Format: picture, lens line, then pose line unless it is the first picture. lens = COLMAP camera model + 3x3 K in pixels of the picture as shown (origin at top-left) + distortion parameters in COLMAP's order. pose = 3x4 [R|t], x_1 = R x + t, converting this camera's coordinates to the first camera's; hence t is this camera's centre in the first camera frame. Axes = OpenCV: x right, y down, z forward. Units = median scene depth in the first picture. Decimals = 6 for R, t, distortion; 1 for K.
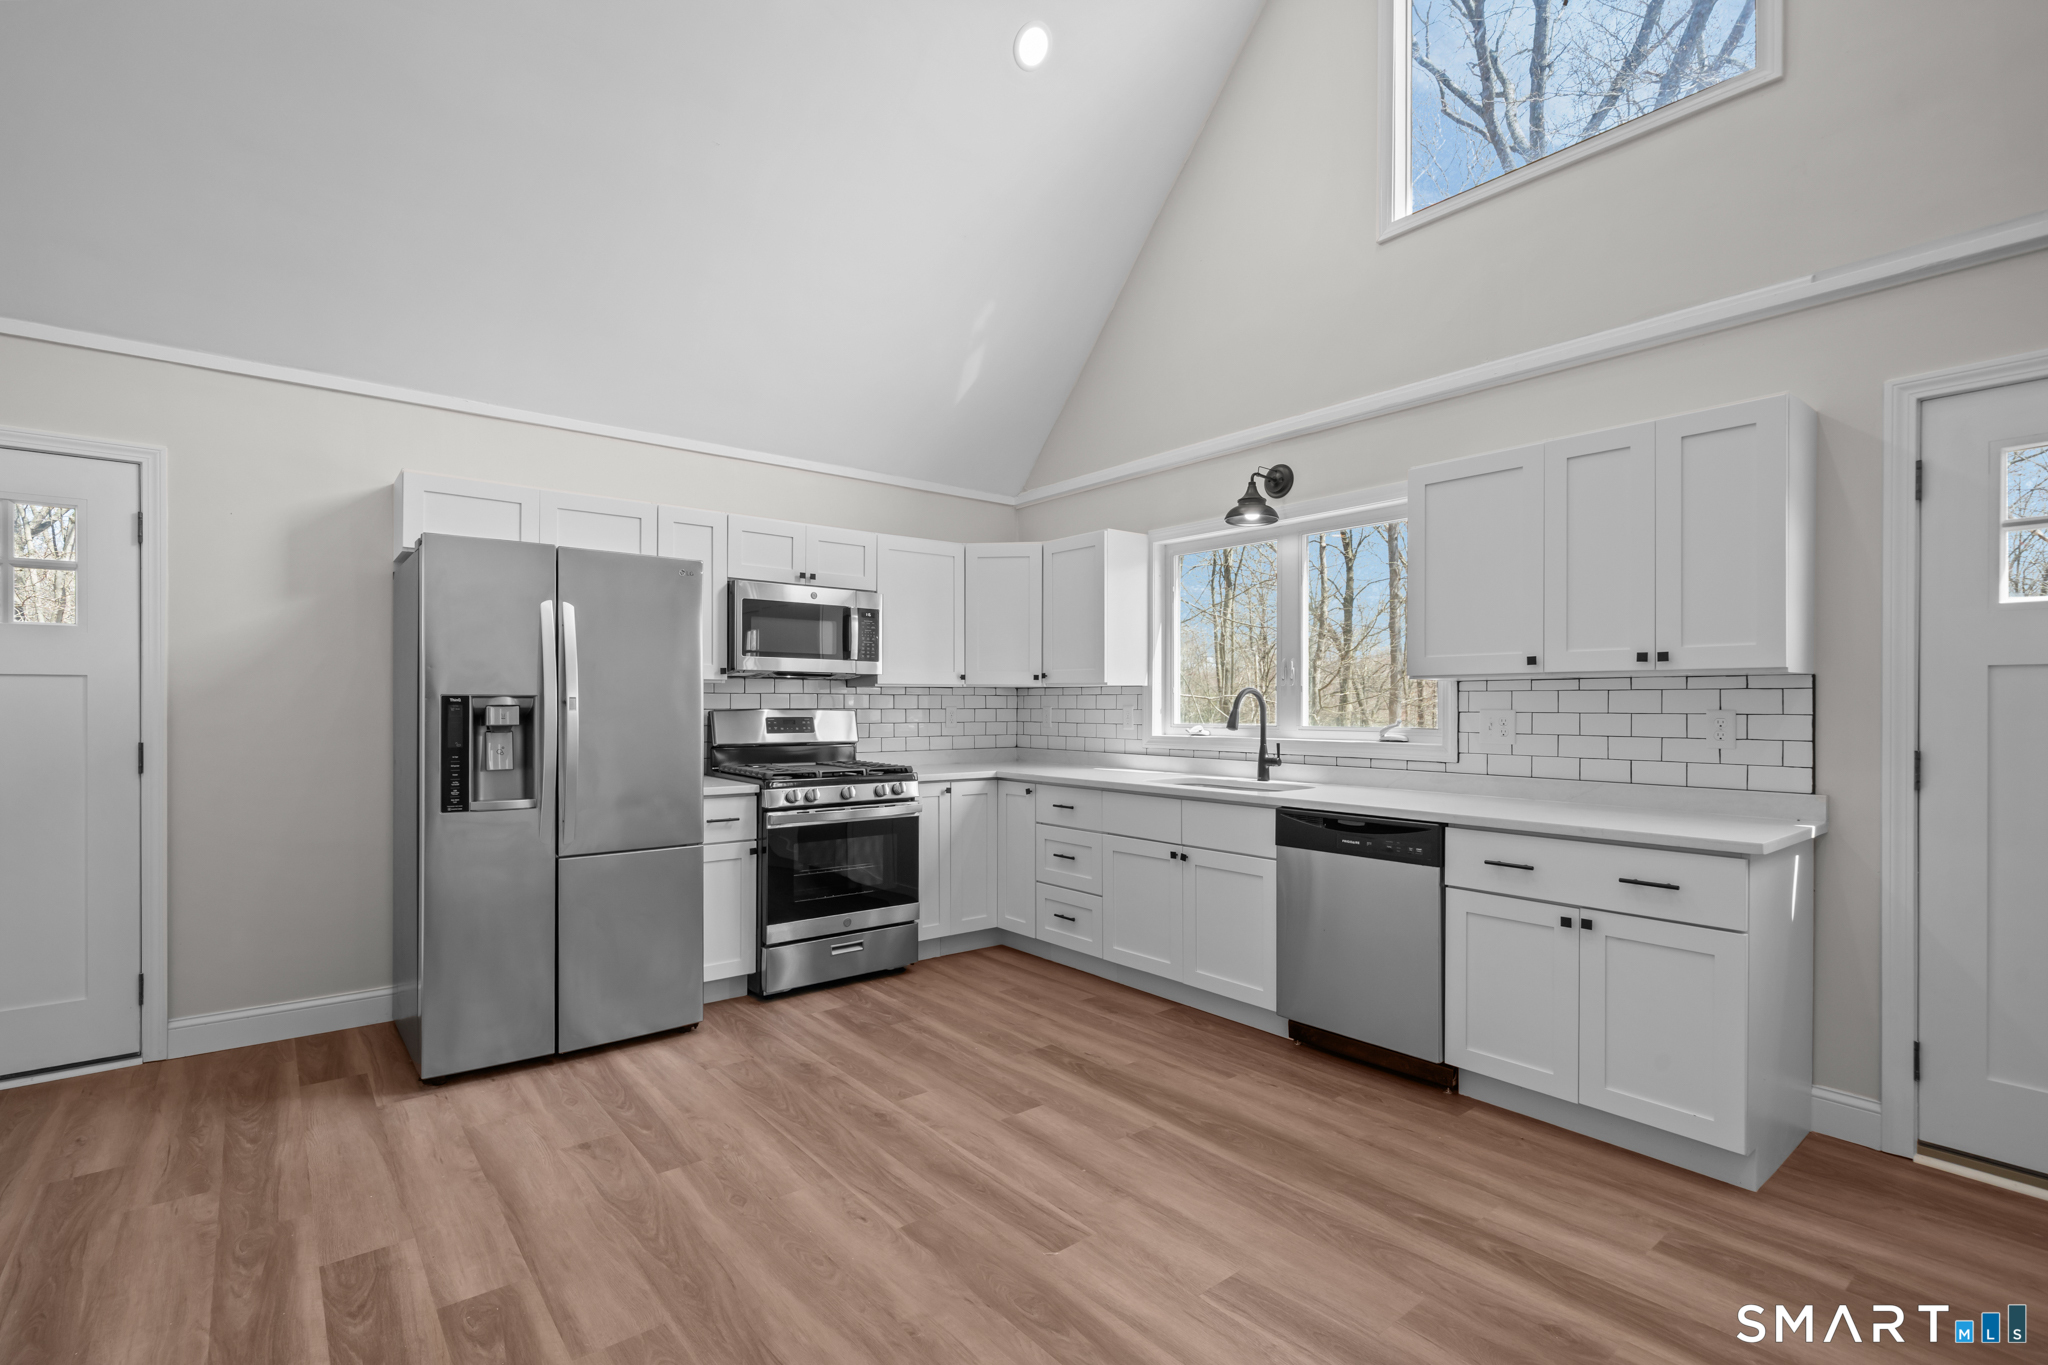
lens RADIAL K [[942.6, 0, 1004.1], [0, 942.6, 704.0], [0, 0, 1]] dist [0.000256, 0.000041]
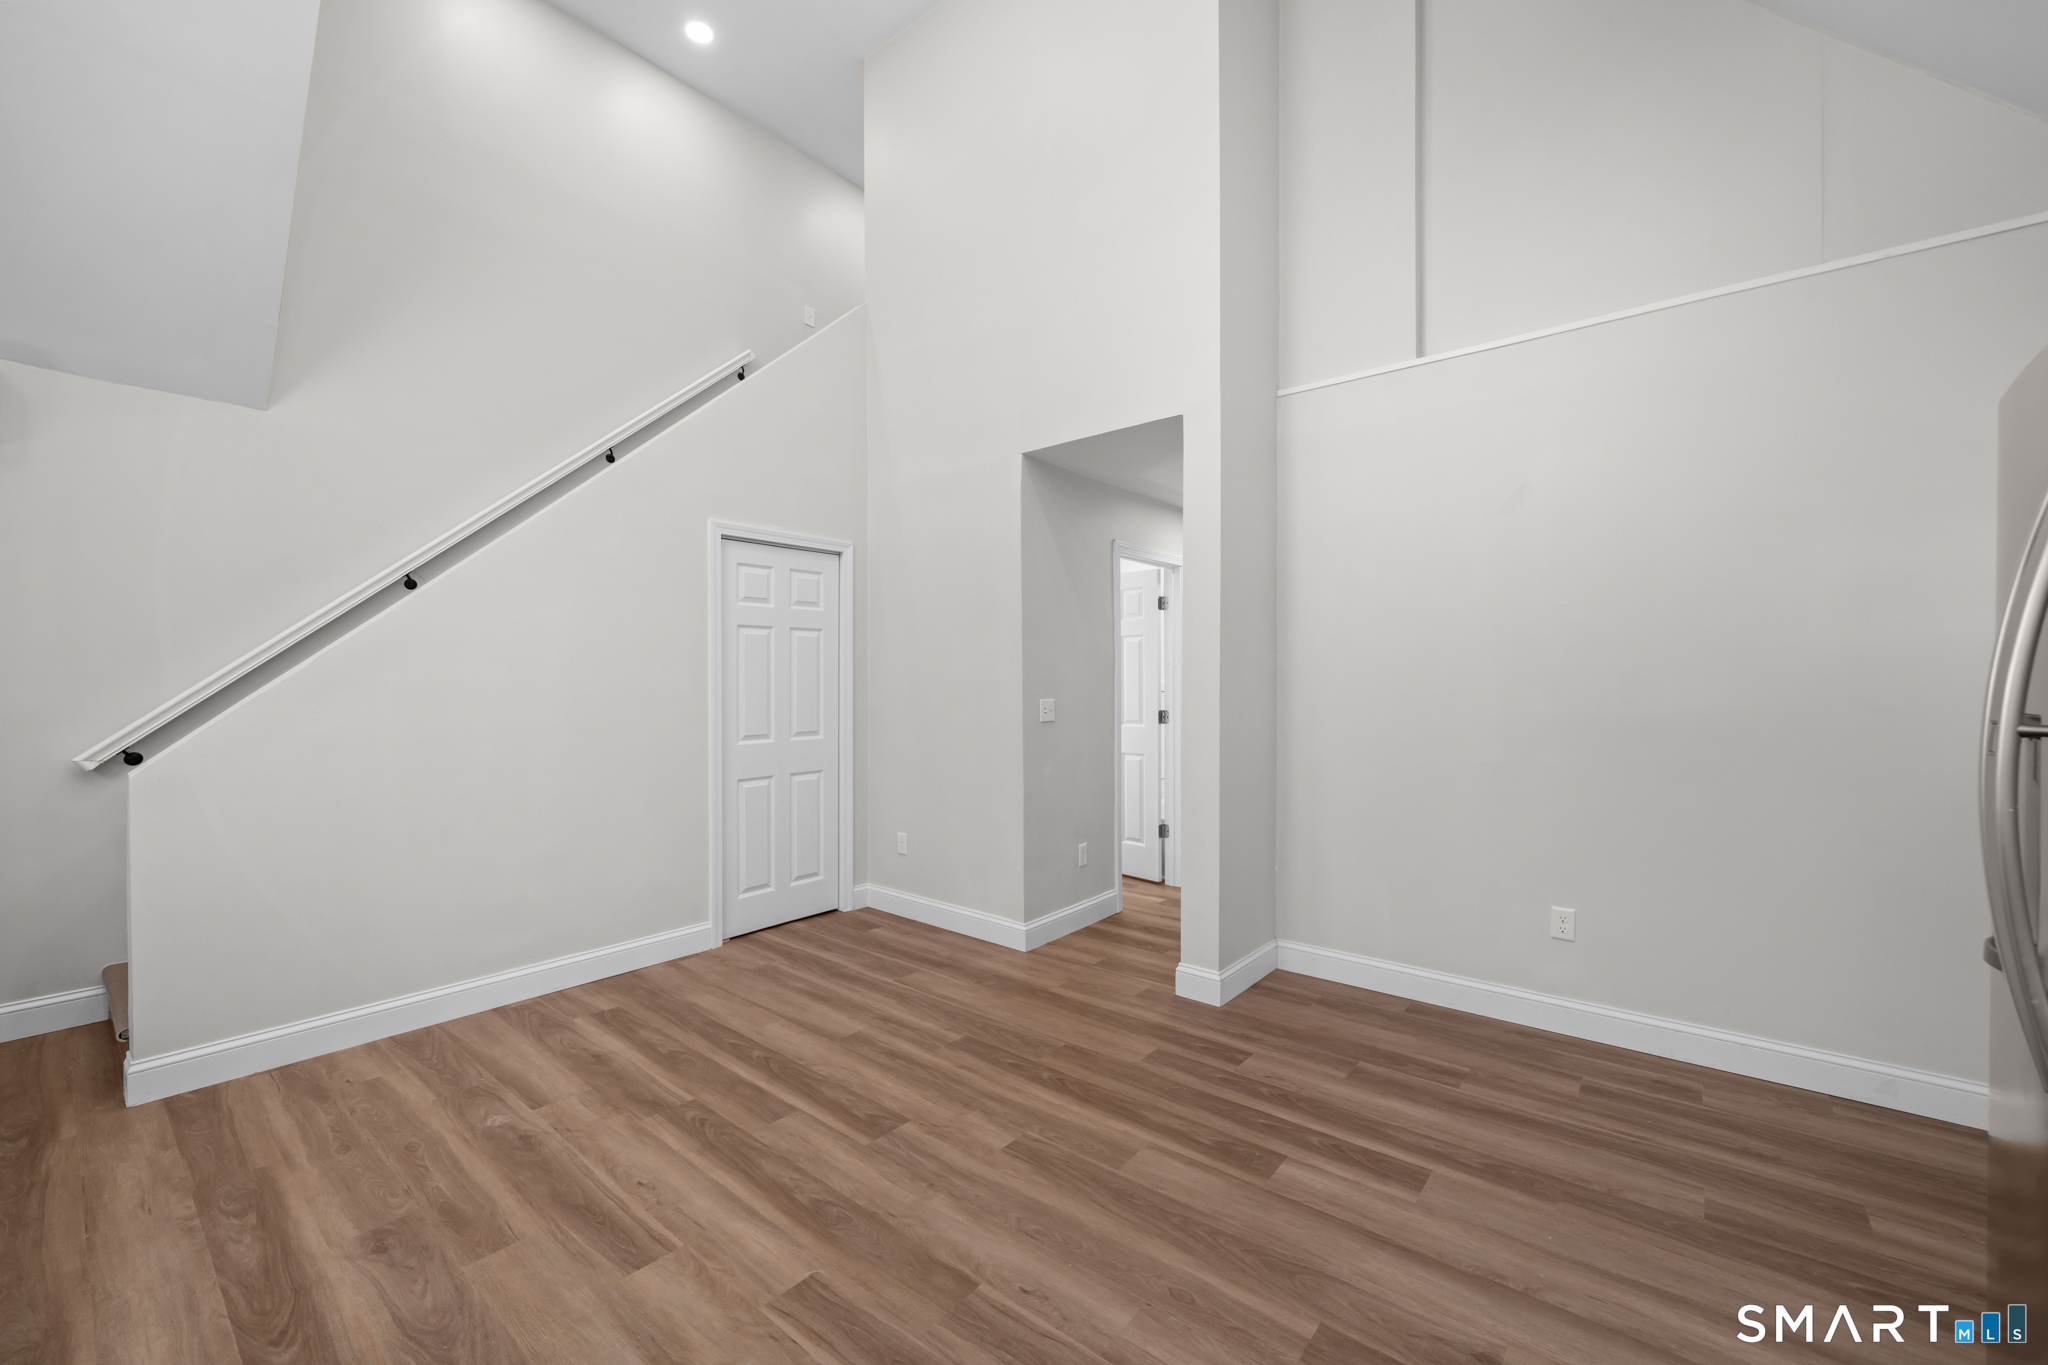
lens RADIAL K [[813.1, 0, 1002.4], [0, 813.1, 683.9], [0, 0, 1]] dist [-0.000538, -0.000160]
pose [[-0.980556, -0.002219, -0.196226, 0.014534], [-0.002790, 0.999993, 0.002633, -0.018337], [0.196218, 0.003129, -0.980555, 1.043652]]
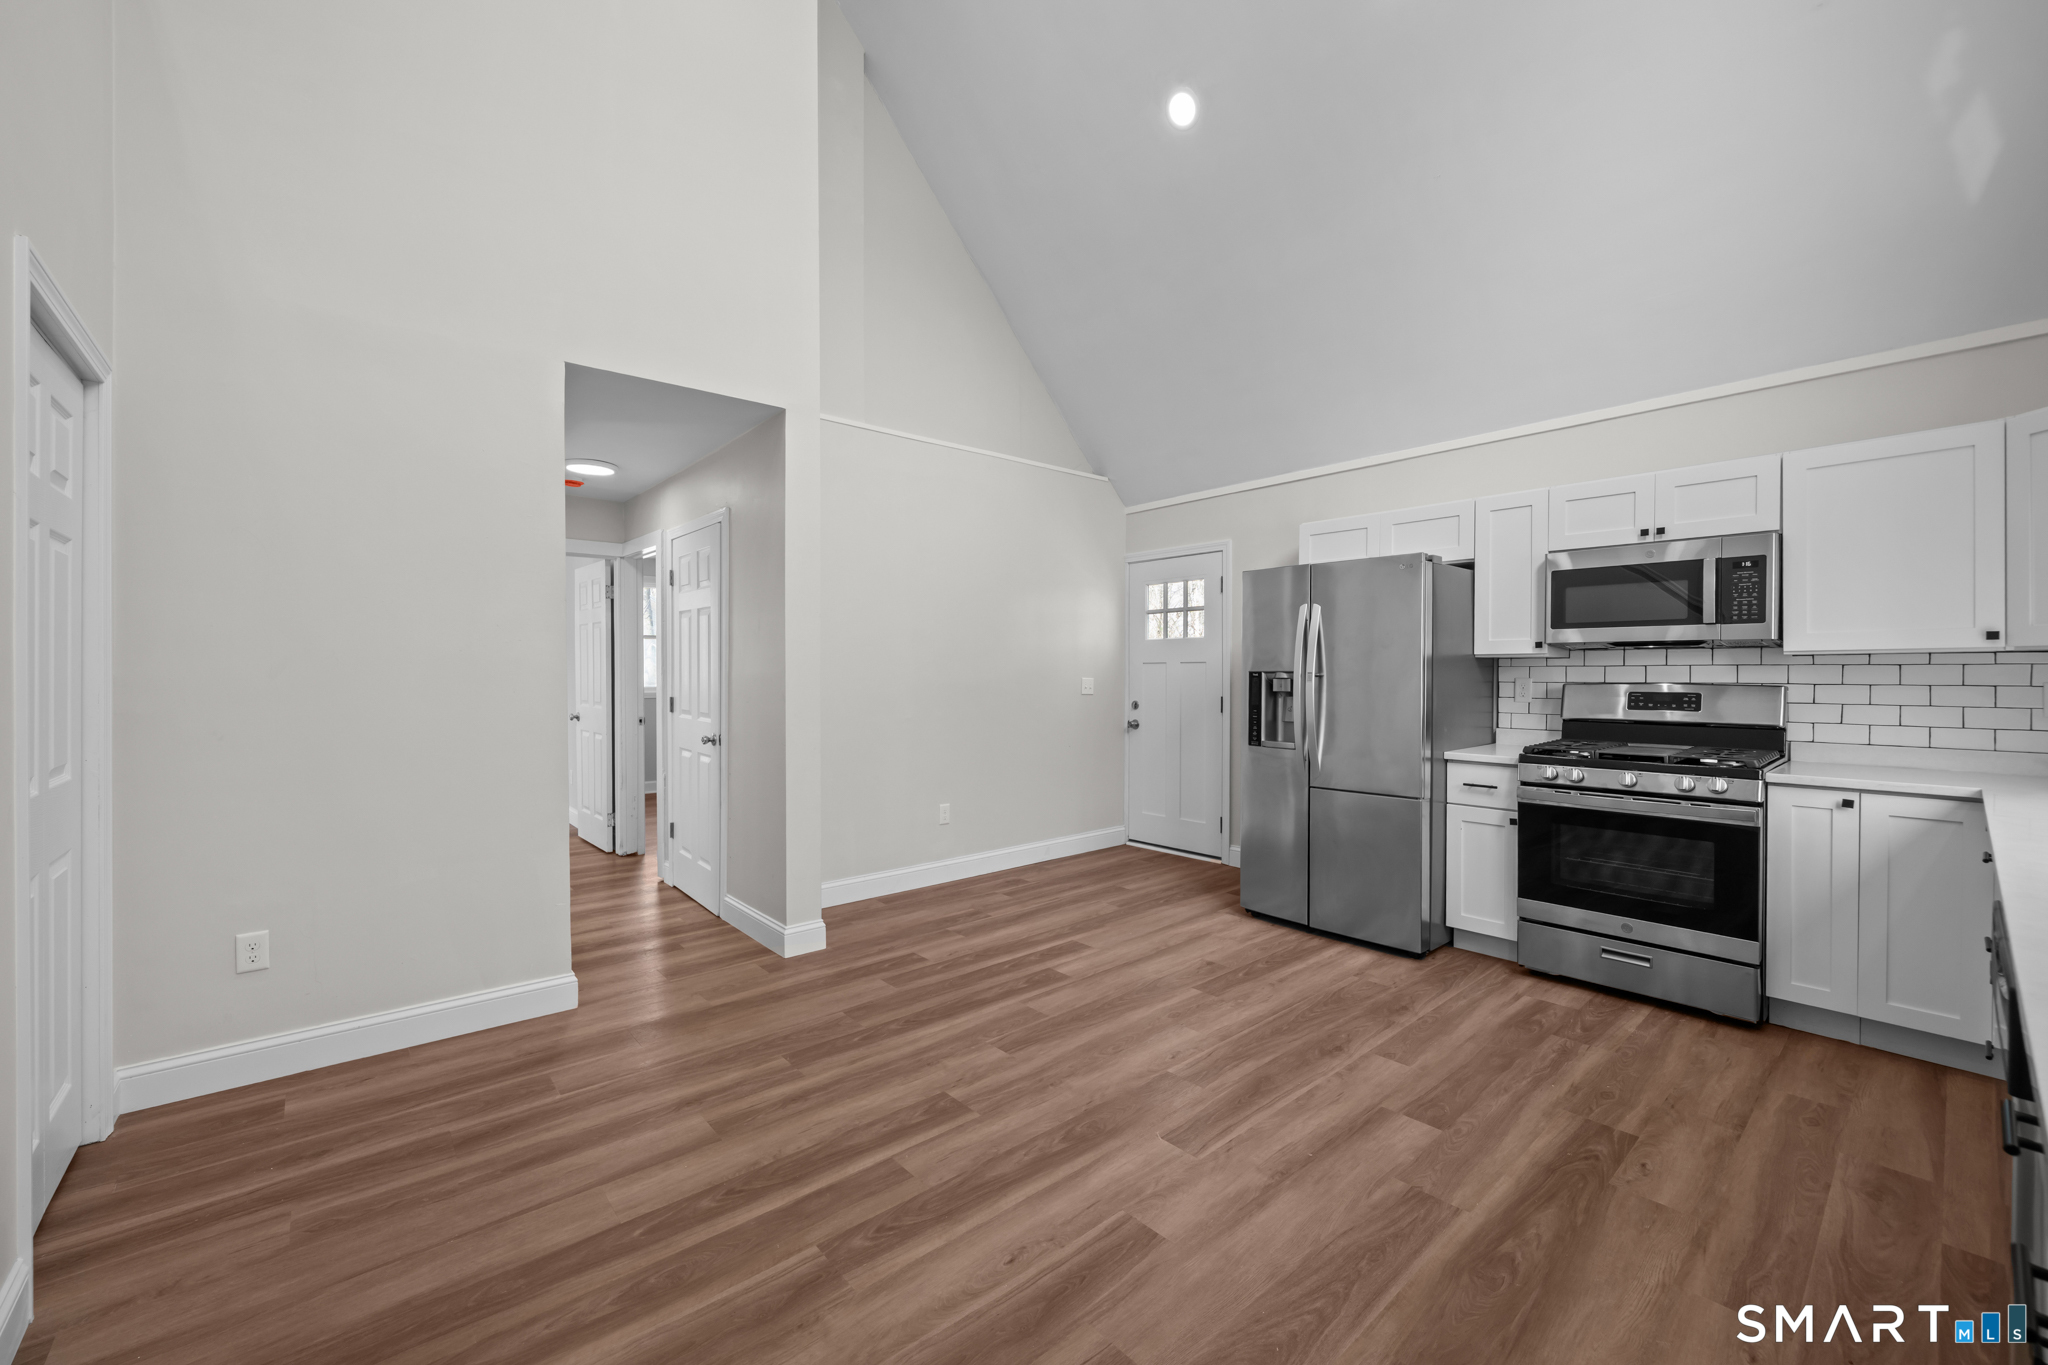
lens RADIAL K [[812.0, 0, 1015.6], [0, 812.0, 681.3], [0, 0, 1]] dist [-0.001509, -0.000363]
pose [[0.038349, 0.008692, -0.999227, 0.601066], [0.000395, 0.999962, 0.008714, -0.003833], [0.999264, -0.000729, 0.038344, 0.435053]]
